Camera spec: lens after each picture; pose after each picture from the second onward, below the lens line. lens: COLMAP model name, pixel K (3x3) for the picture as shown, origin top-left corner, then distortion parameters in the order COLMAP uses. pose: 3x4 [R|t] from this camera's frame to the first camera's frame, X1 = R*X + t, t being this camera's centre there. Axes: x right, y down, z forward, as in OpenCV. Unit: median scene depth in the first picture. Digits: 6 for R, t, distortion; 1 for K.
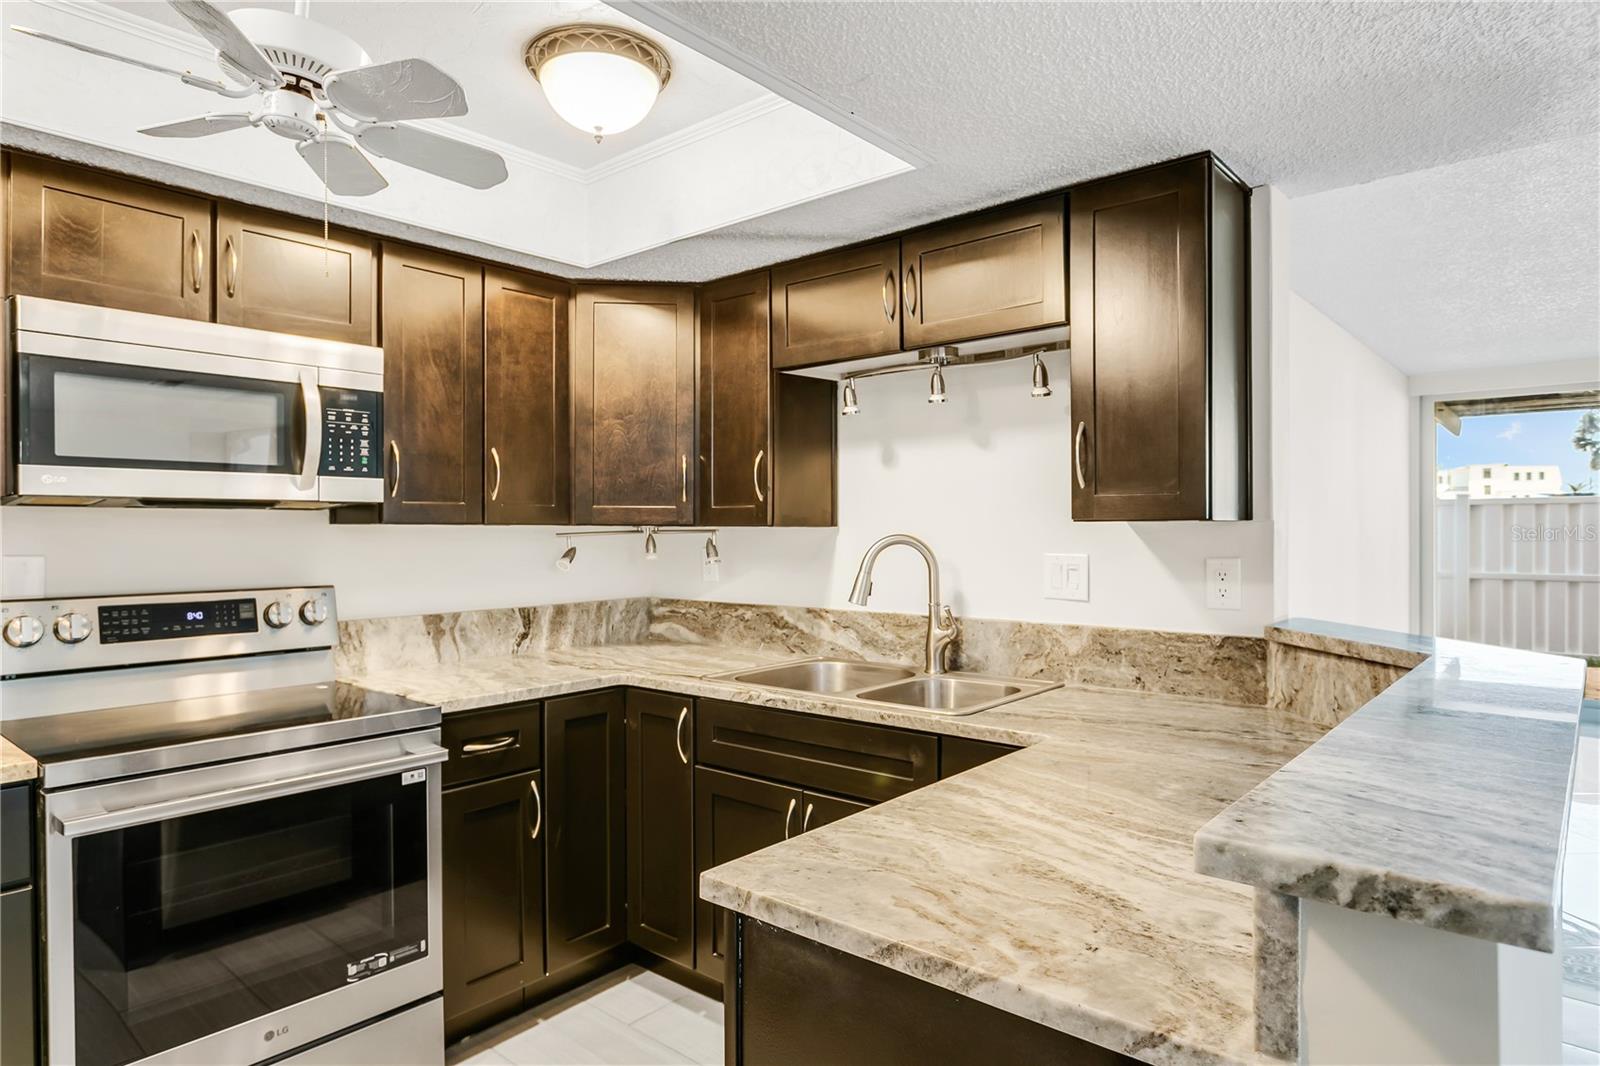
lens RADIAL K [[934.4, 0, 773.6], [0, 934.4, 535.0], [0, 0, 1]] dist [-0.013456, 0.002872]
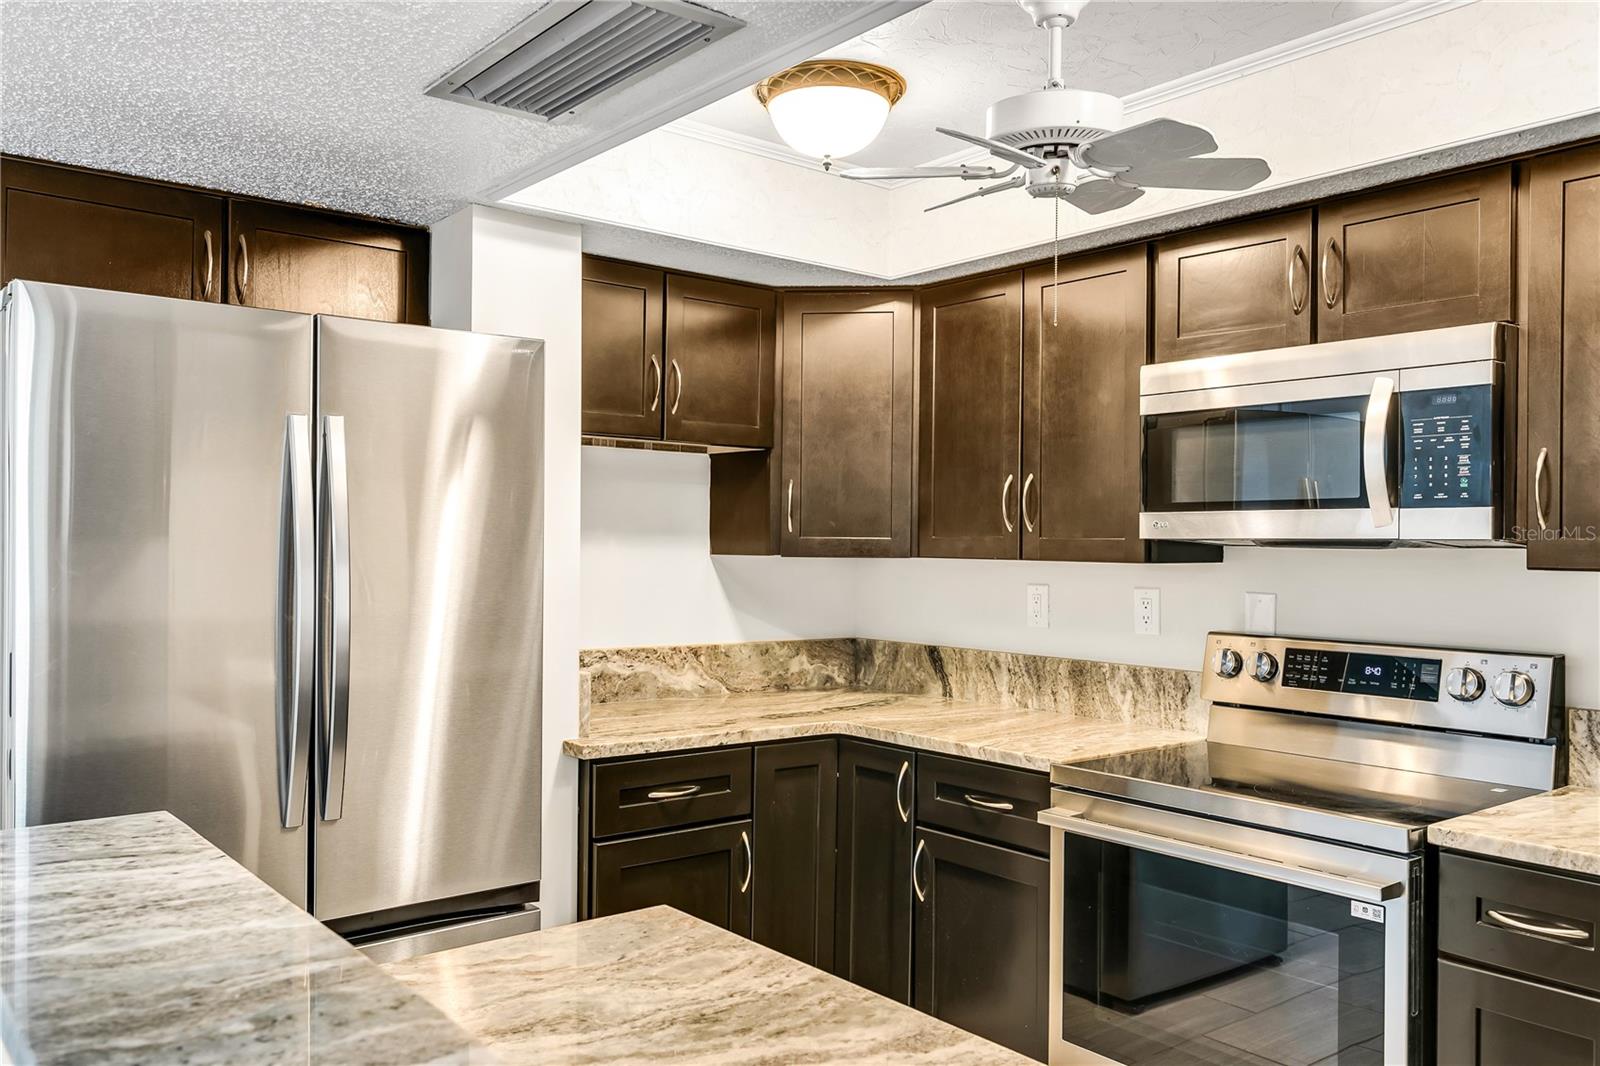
lens RADIAL K [[1239.7, 0, 769.0], [0, 1239.7, 543.4], [0, 0, 1]] dist [-0.005221, 0.023528]
pose [[-0.173323, 0.002005, -0.984863, 0.610784], [-0.013120, 0.999904, 0.004344, -0.029744], [0.984778, 0.013675, -0.173280, 0.633150]]
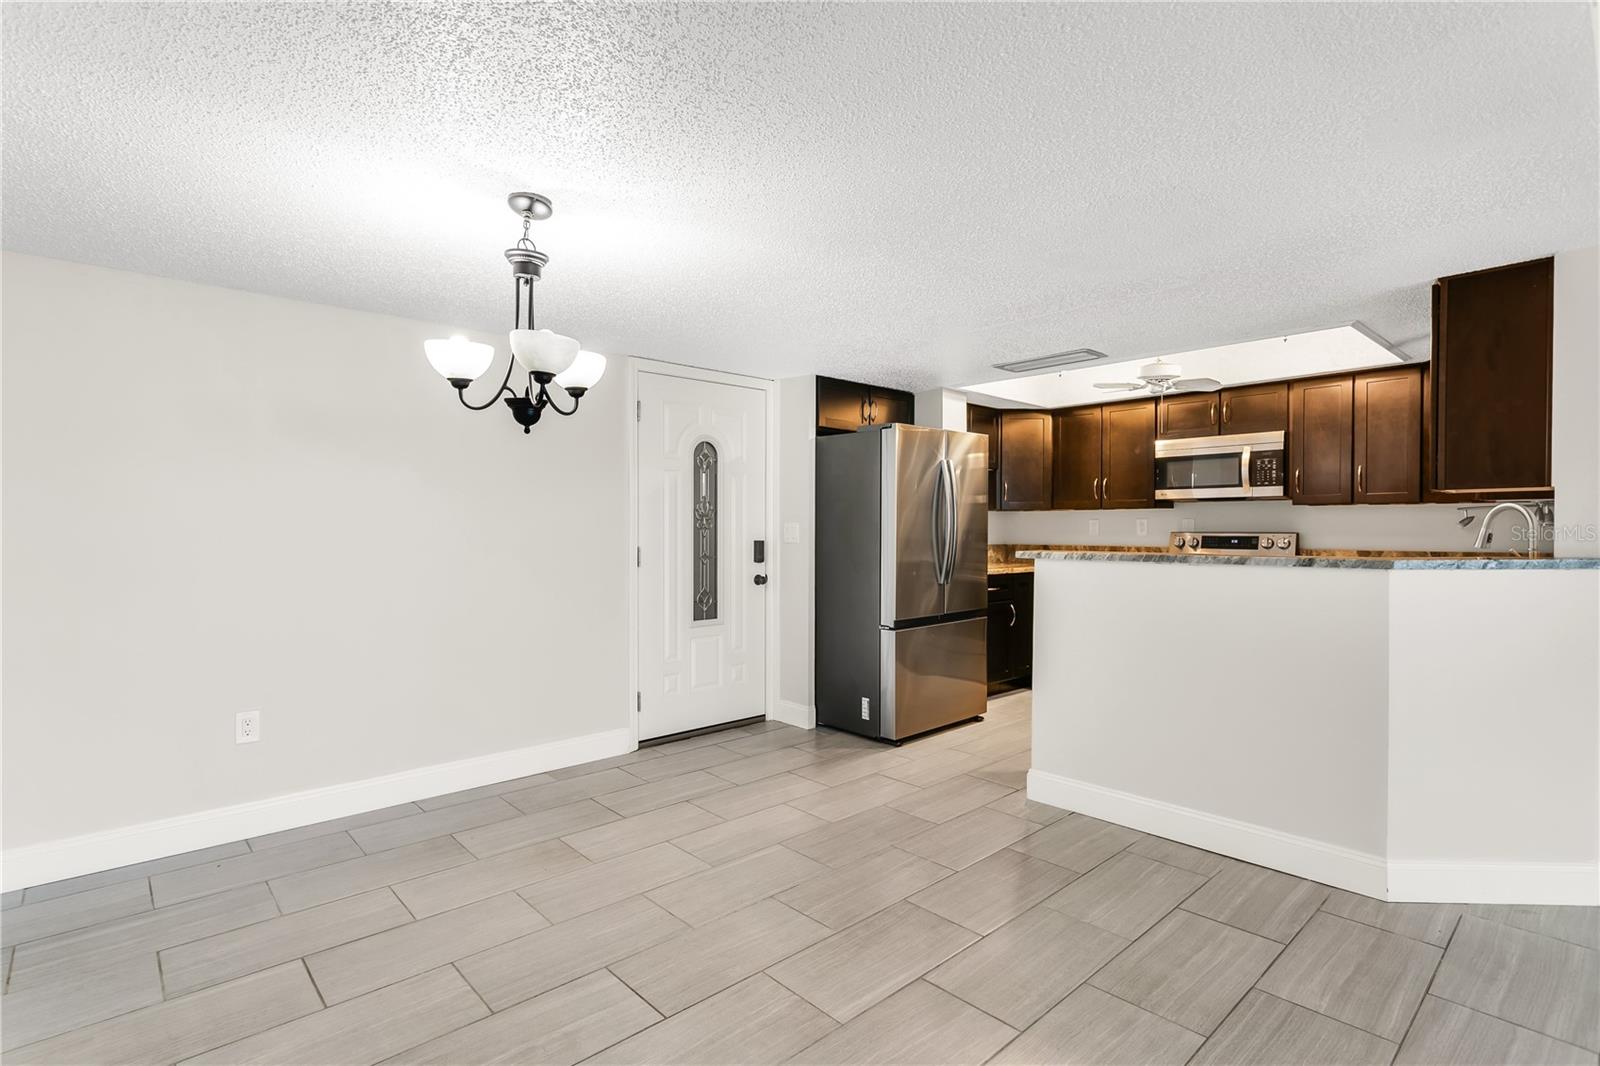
lens RADIAL K [[766.0, 0, 772.8], [0, 766.0, 538.1], [0, 0, 1]] dist [0.002963, 0.000276]
pose [[-0.114031, 0.017892, -0.993316, 1.684184], [-0.003931, 0.999822, 0.018460, 0.041422], [0.993469, 0.006010, -0.113940, -0.062670]]
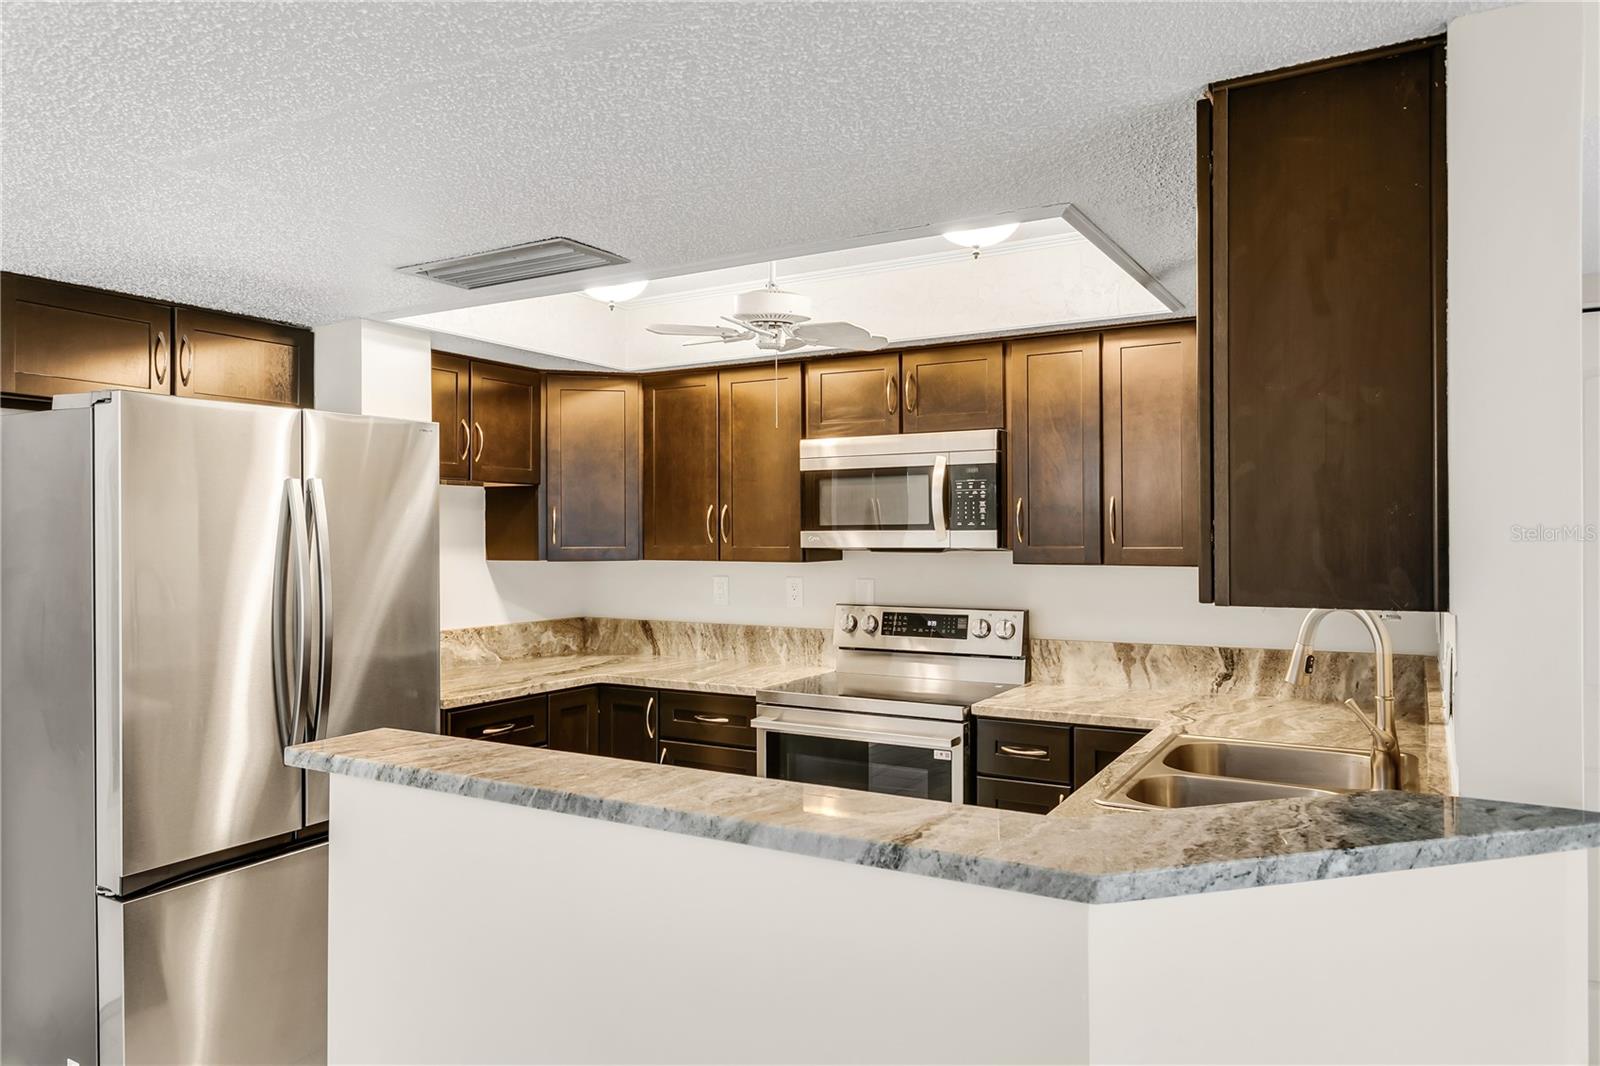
lens RADIAL K [[1071.4, 0, 773.0], [0, 1071.4, 531.7], [0, 0, 1]] dist [-0.005560, 0.007726]
pose [[0.187755, 0.001852, -0.982214, 0.994882], [-0.000651, 0.999998, 0.001761, -0.061390], [0.982216, 0.000309, 0.187756, 0.423234]]
